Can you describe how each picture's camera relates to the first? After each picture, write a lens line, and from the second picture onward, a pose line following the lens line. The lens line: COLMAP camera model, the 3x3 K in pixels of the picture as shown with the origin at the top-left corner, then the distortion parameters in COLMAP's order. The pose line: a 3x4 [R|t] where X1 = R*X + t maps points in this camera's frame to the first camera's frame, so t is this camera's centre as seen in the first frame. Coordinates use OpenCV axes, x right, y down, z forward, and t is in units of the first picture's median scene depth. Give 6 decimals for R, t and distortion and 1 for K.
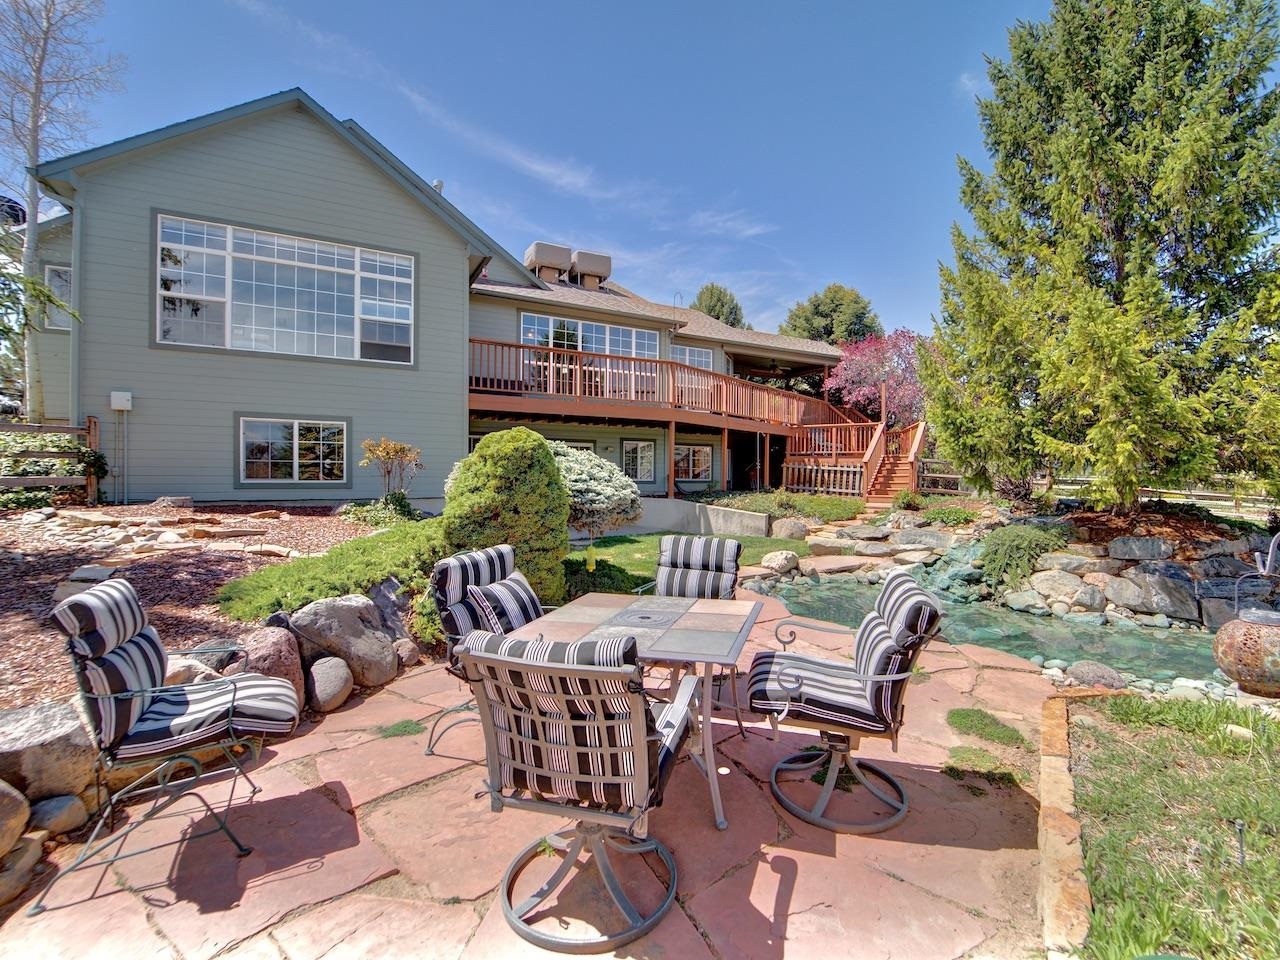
lens RADIAL K [[541.1, 0, 636.6], [0, 541.1, 478.8], [0, 0, 1]] dist [-0.017253, -0.000334]
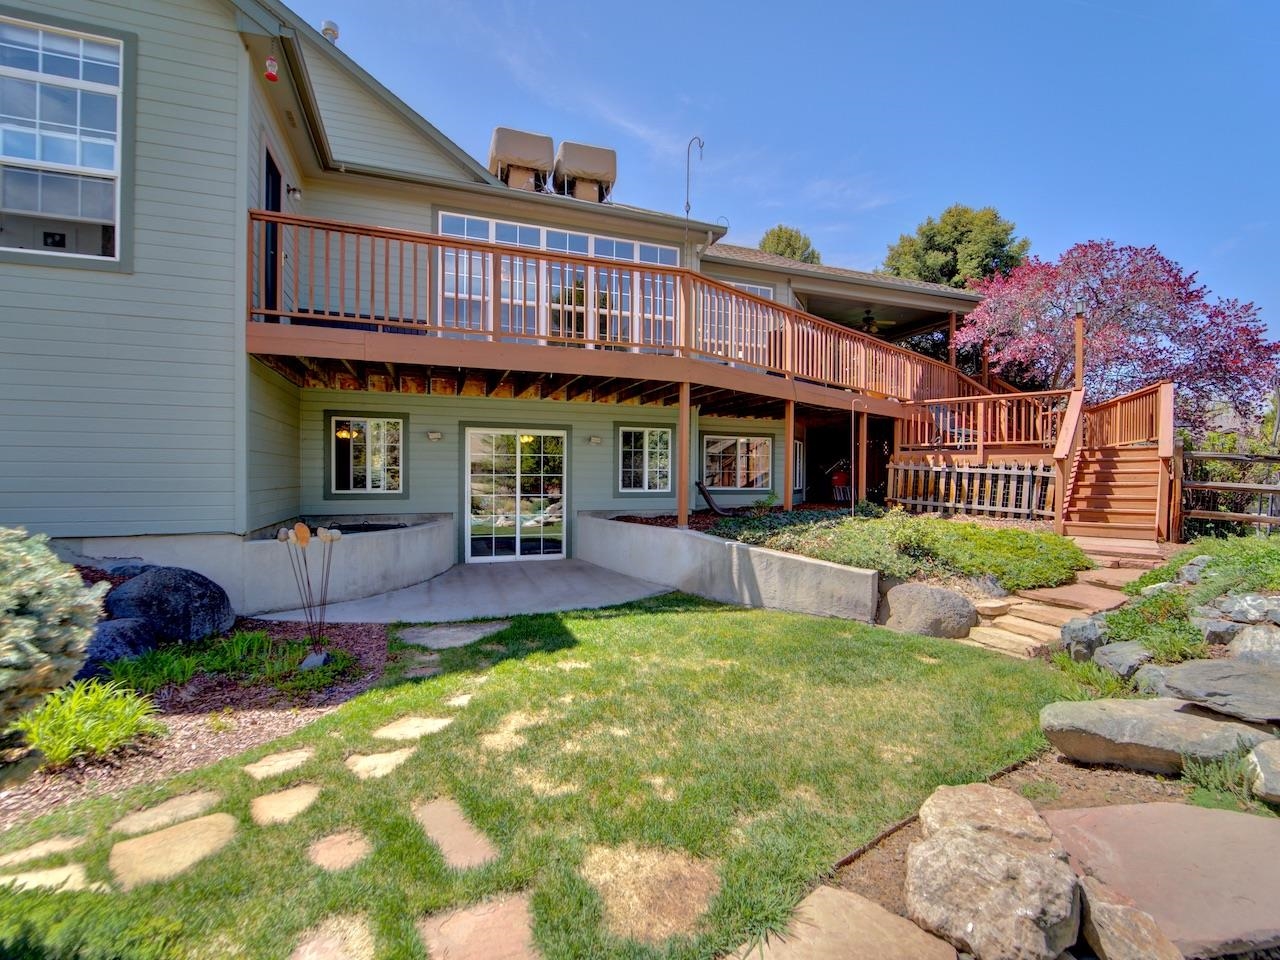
lens RADIAL K [[541.1, 0, 643.9], [0, 541.1, 479.0], [0, 0, 1]] dist [-0.017253, -0.000334]
pose [[0.992326, 0.000635, -0.123649, 0.072414], [-0.000881, 0.999998, -0.001929, -0.008810], [0.123648, 0.002023, 0.992324, 0.370011]]
